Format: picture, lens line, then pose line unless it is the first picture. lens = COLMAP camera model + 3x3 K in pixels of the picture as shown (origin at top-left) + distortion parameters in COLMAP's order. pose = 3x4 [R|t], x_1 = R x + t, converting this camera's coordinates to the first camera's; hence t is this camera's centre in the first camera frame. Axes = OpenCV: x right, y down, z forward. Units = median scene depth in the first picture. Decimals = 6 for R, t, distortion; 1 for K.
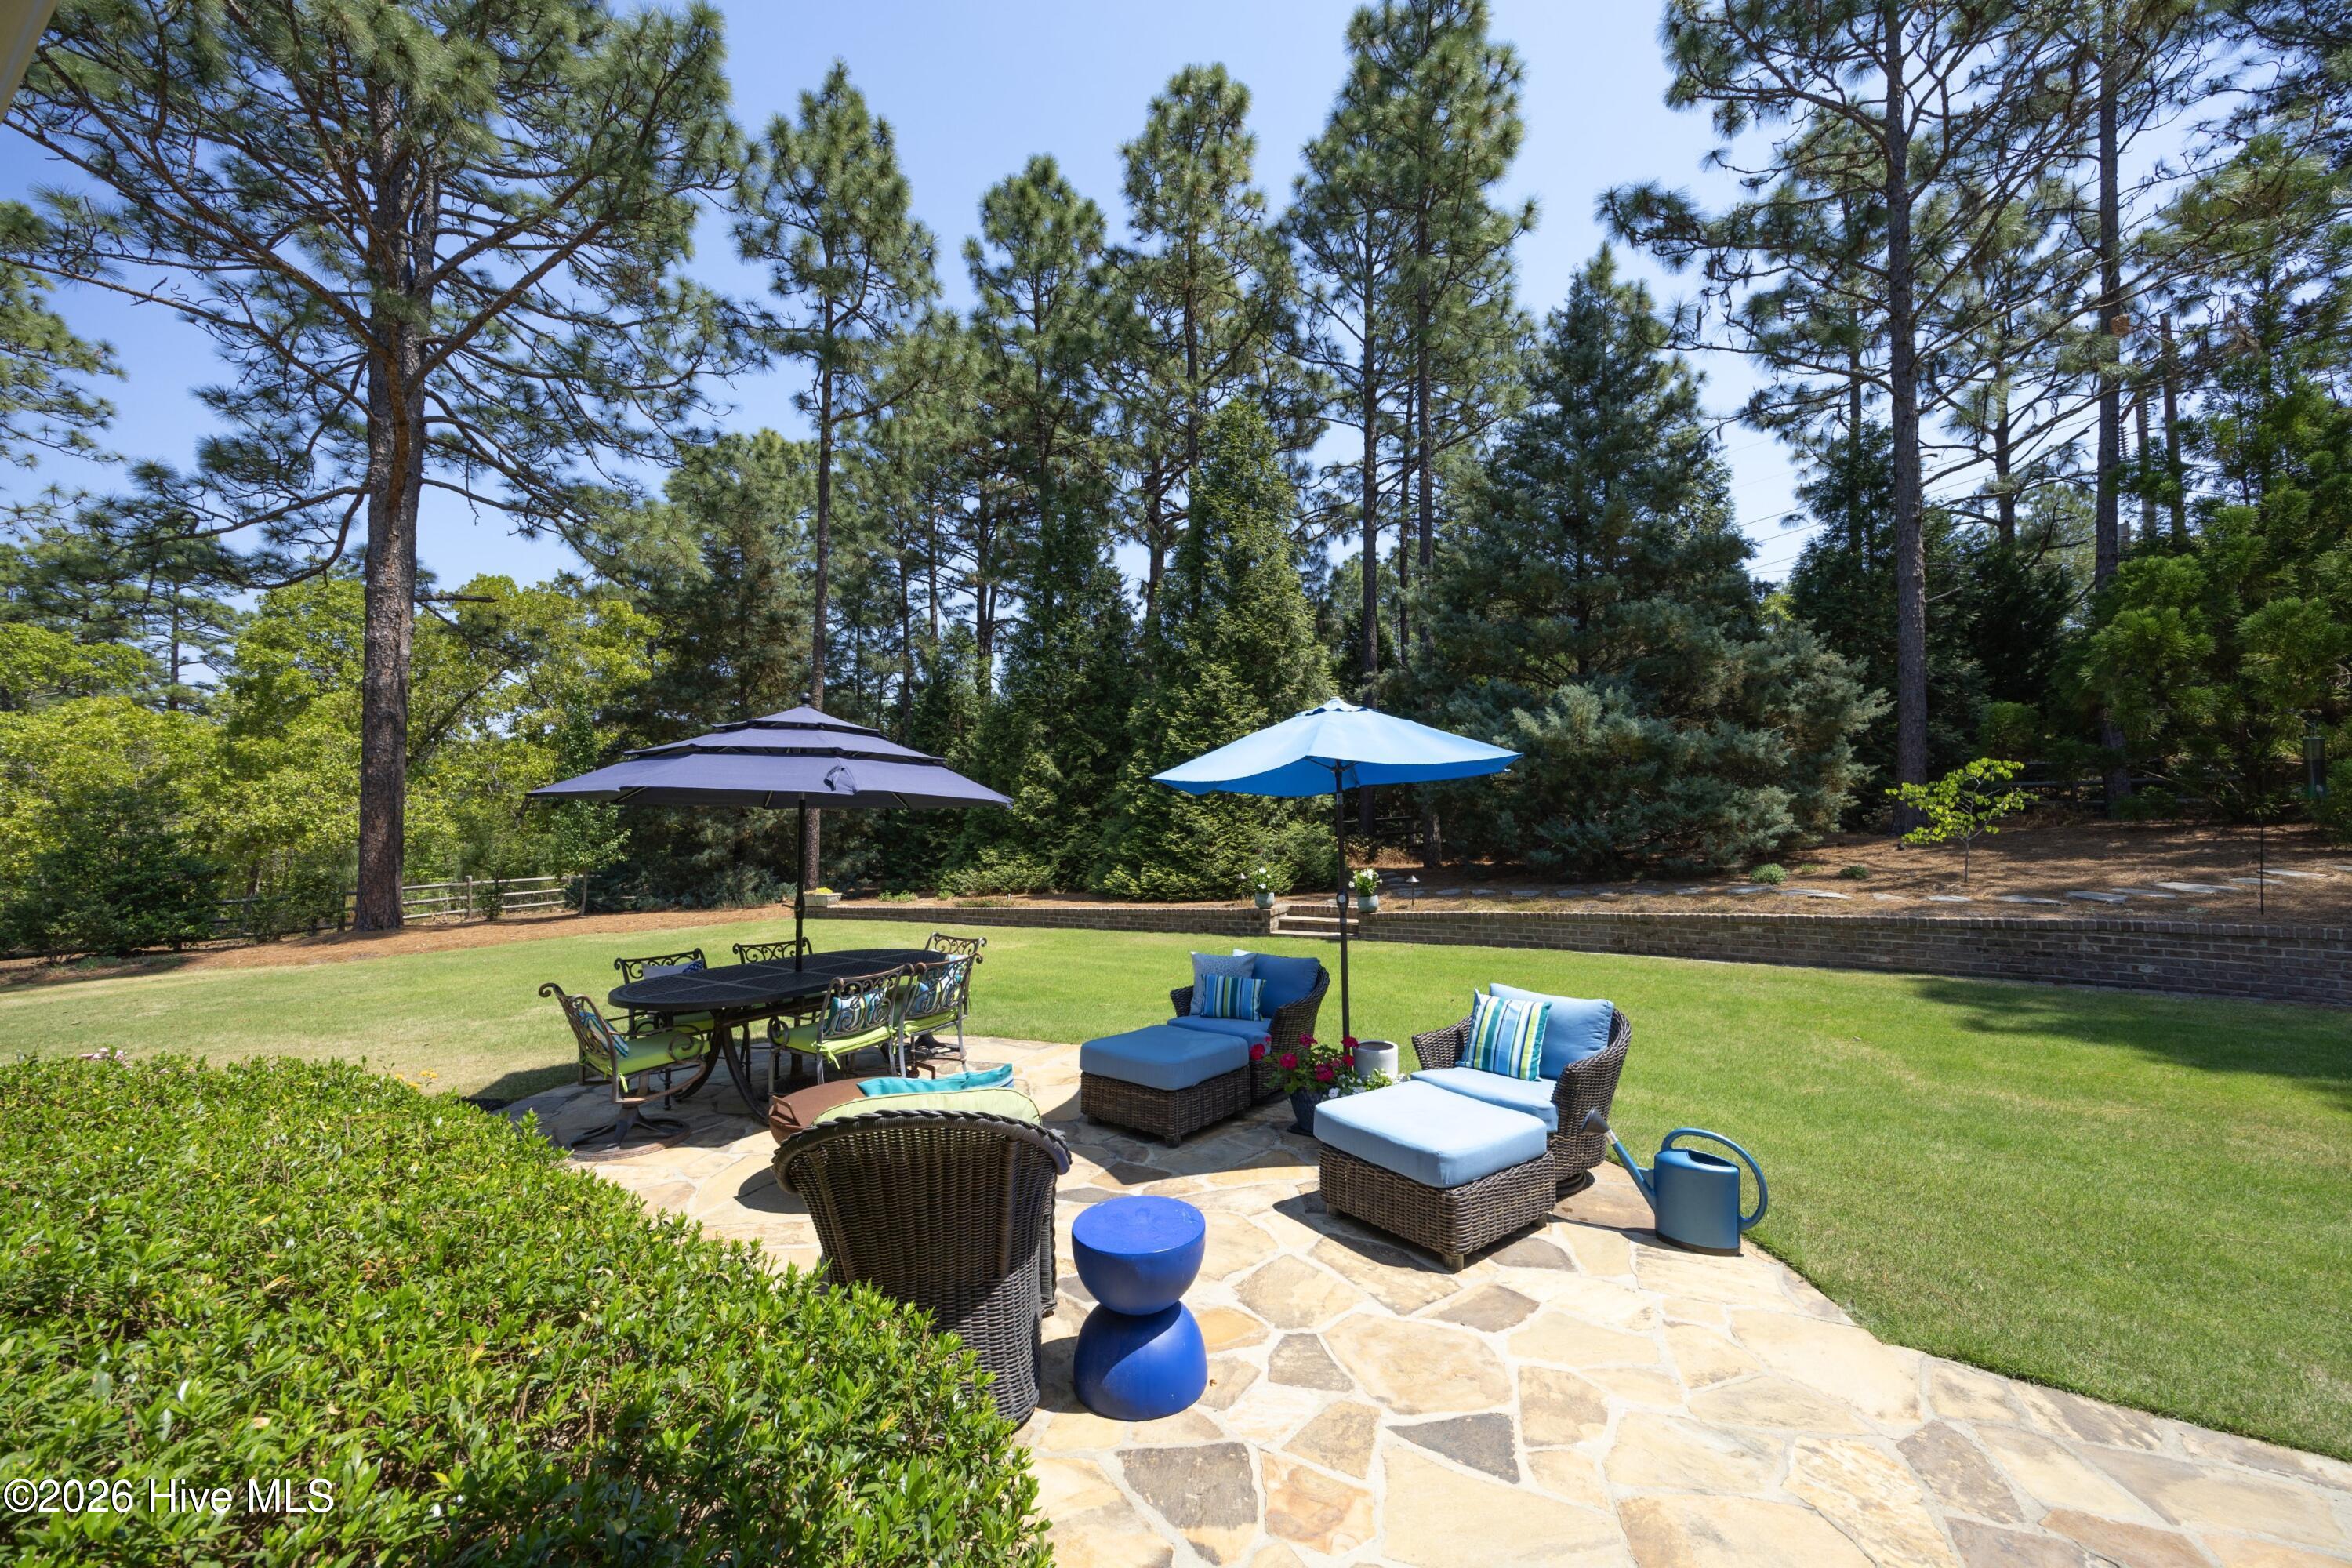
lens RADIAL K [[916.6, 0, 1186.0], [0, 916.6, 799.8], [0, 0, 1]] dist [-0.000924, 0.000614]
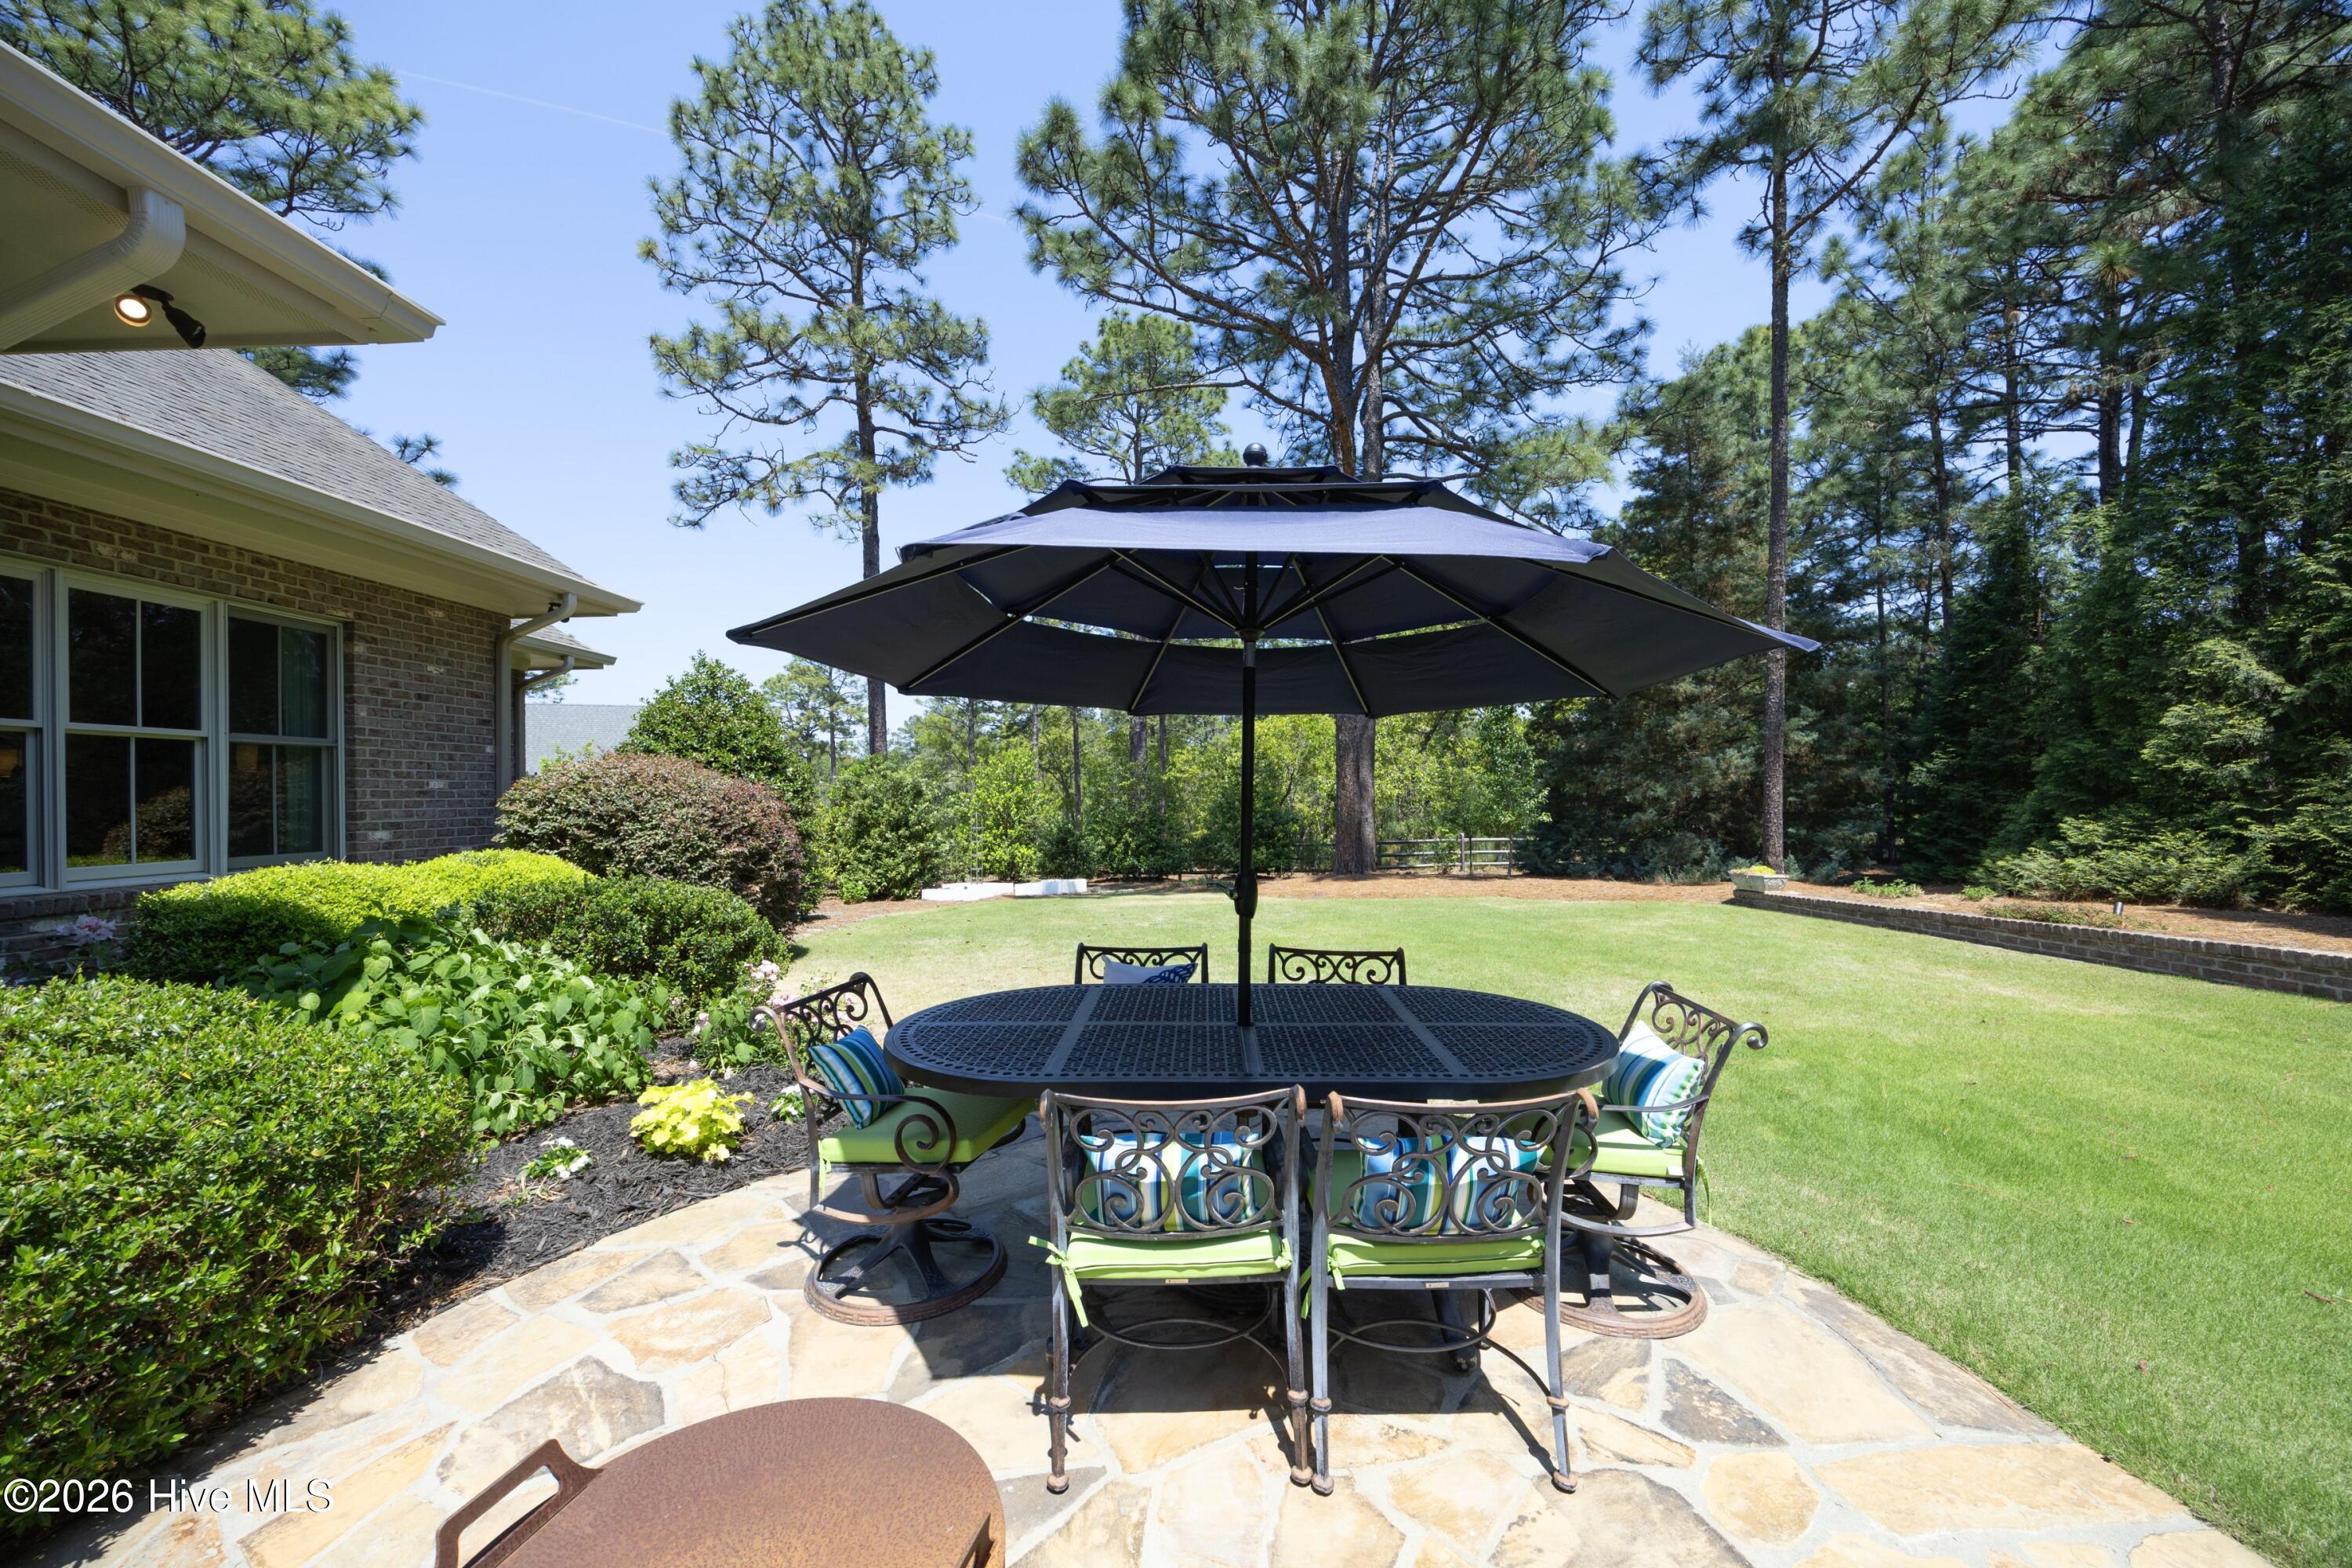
lens RADIAL K [[916.6, 0, 1165.2], [0, 916.6, 773.5], [0, 0, 1]] dist [-0.000924, 0.000614]
pose [[0.500415, -0.015396, -0.865649, -0.005691], [0.020006, 0.999781, -0.006217, 0.016731], [0.865555, -0.014207, 0.500613, 0.217872]]
